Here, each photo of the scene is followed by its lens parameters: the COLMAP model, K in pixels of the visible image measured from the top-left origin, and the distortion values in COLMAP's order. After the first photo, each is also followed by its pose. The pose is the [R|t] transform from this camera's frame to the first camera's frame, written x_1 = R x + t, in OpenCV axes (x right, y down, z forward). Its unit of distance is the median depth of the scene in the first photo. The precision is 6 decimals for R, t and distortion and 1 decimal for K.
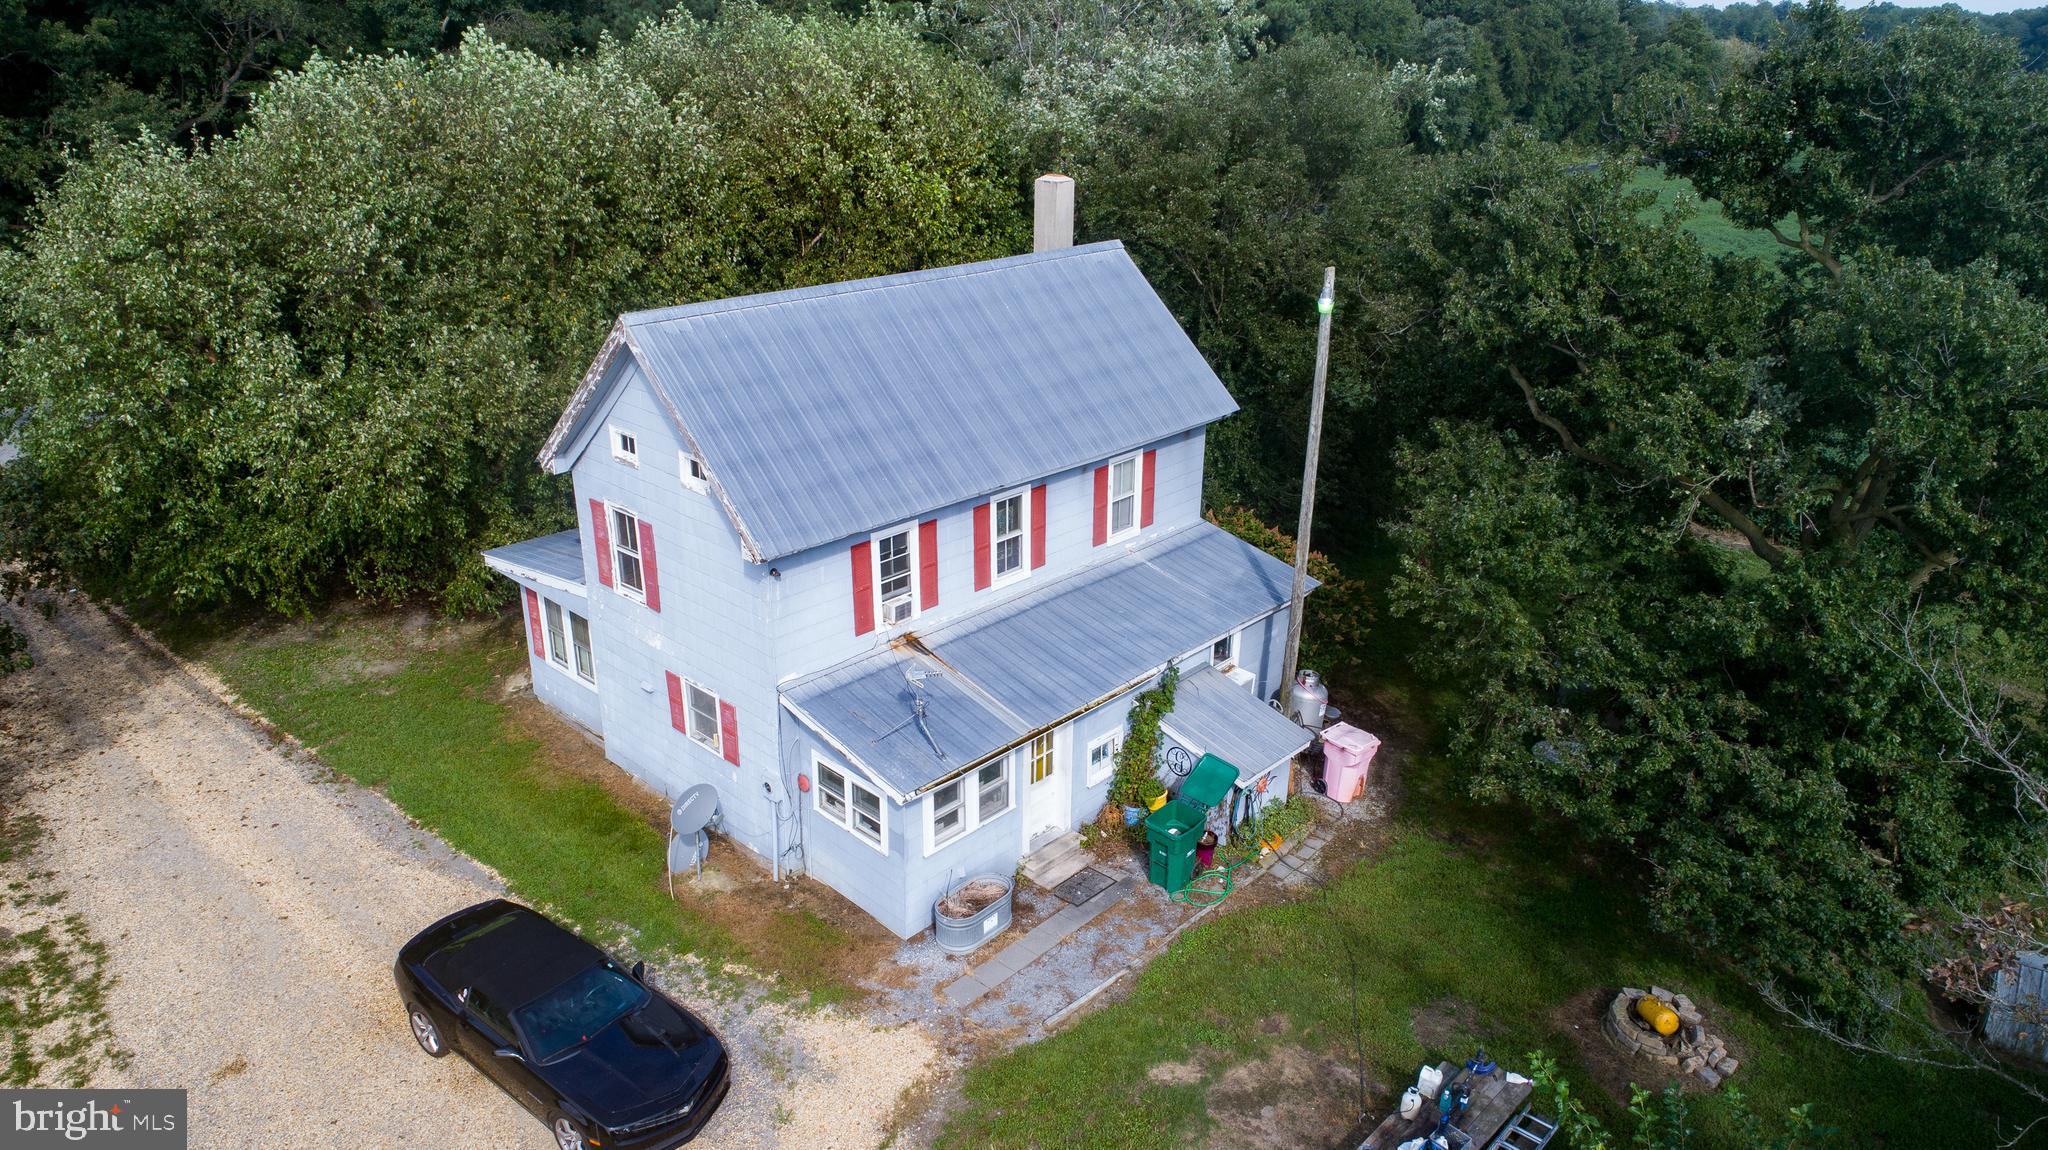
lens RADIAL K [[1420.0, 0, 1024.0], [0, 1420.0, 575.0], [0, 0, 1]] dist [-0.013798, 0.006867]
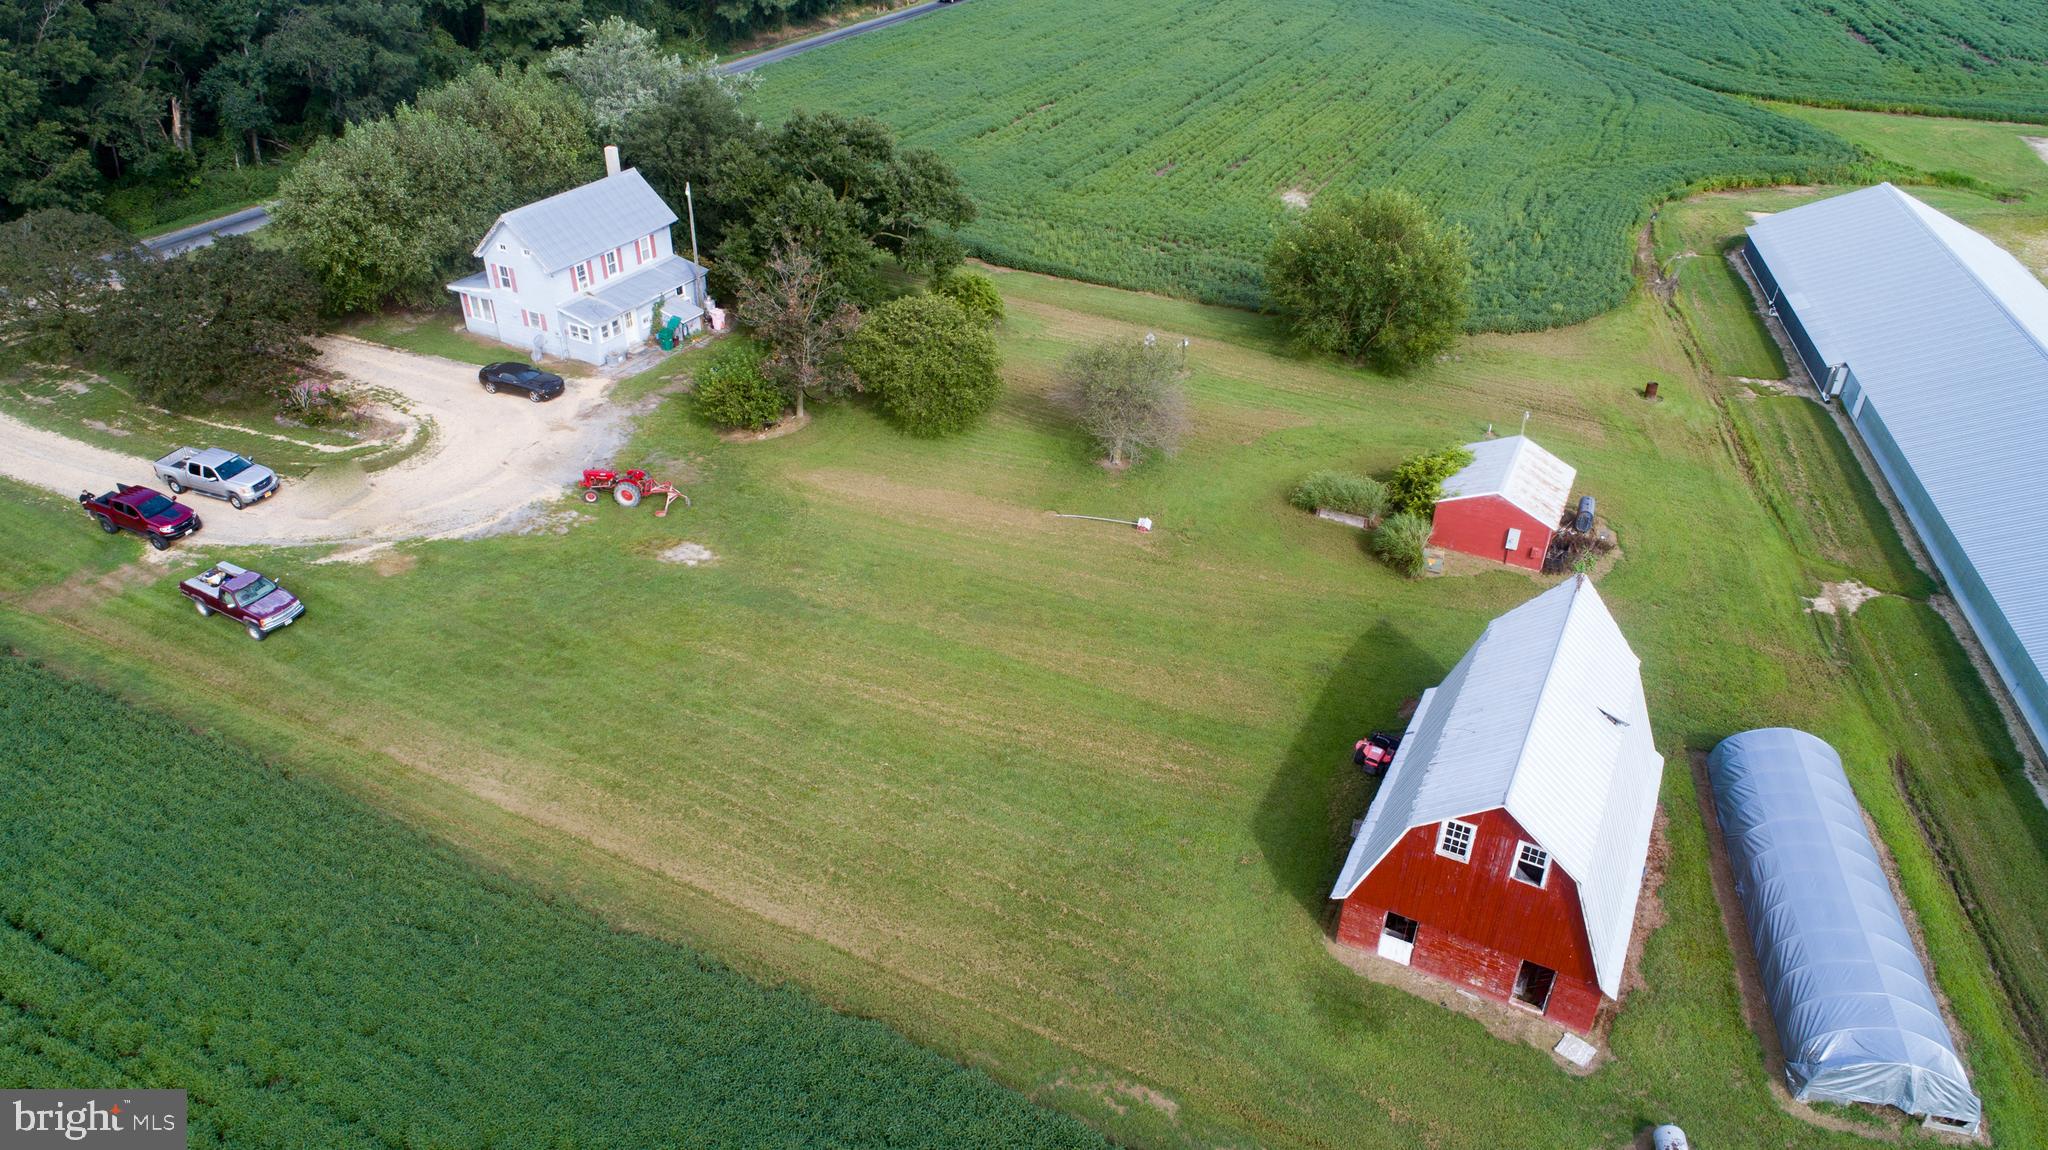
lens RADIAL K [[1420.0, 0, 1024.0], [0, 1420.0, 575.0], [0, 0, 1]] dist [-0.013798, 0.006867]
pose [[0.965132, -0.142028, 0.219884, 0.098258], [0.101004, 0.977012, 0.187741, 0.179837], [-0.241494, -0.158986, 0.957290, -2.888944]]
